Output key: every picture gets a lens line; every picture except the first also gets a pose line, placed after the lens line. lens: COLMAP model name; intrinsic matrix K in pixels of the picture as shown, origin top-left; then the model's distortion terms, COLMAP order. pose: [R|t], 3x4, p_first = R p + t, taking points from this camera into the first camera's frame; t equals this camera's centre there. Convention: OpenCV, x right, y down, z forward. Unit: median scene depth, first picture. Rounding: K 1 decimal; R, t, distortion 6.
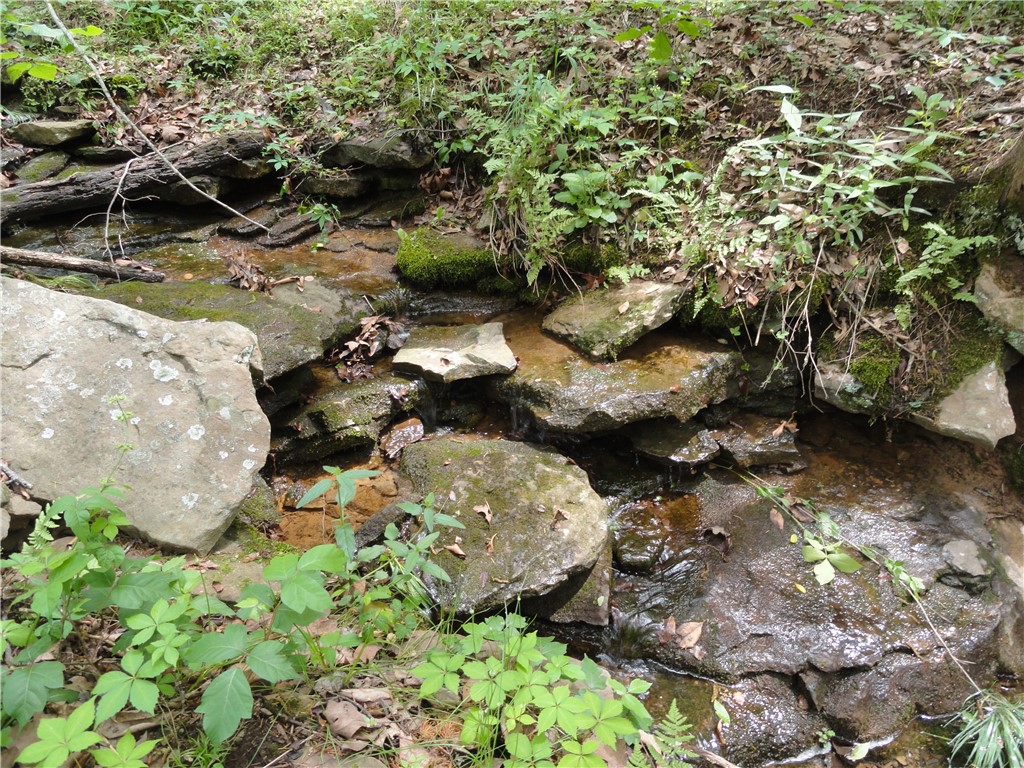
lens RADIAL K [[705.4, 0, 513.1], [0, 705.4, 386.4], [0, 0, 1]] dist [-0.002108, -0.001856]
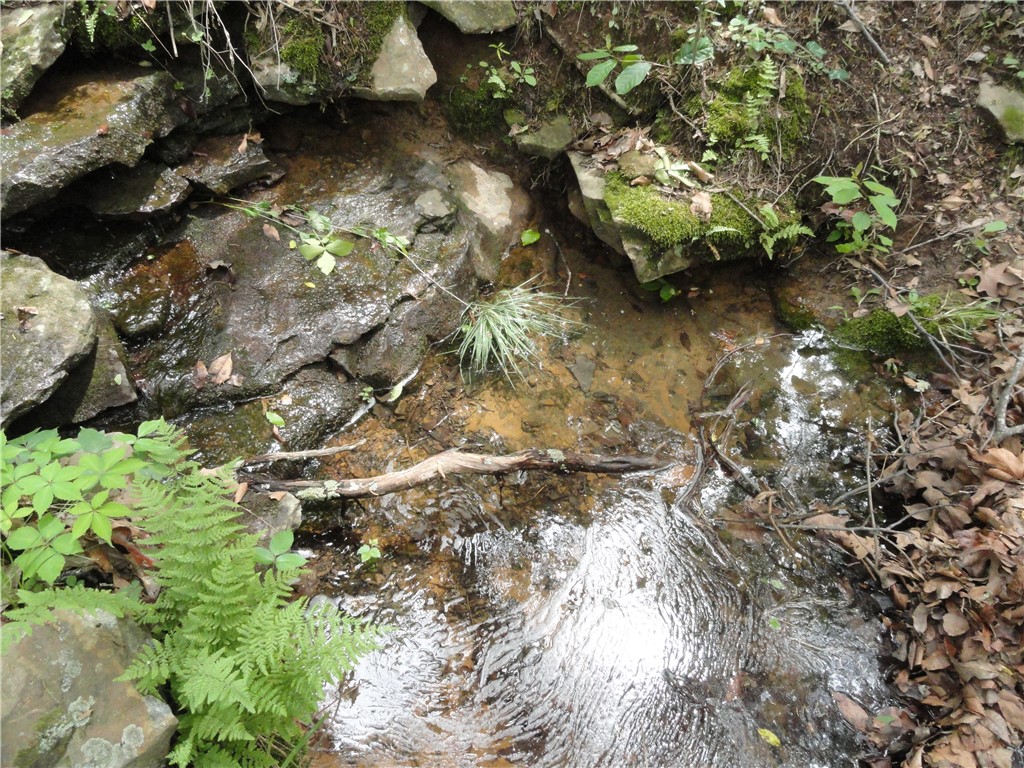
lens RADIAL K [[705.4, 0, 514.6], [0, 705.4, 384.0], [0, 0, 1]] dist [-0.002108, -0.001856]
pose [[0.778948, -0.445897, 0.440925, 0.106235], [0.279851, 0.876411, 0.391903, 0.081271], [-0.561180, -0.181879, 0.807463, -0.041856]]
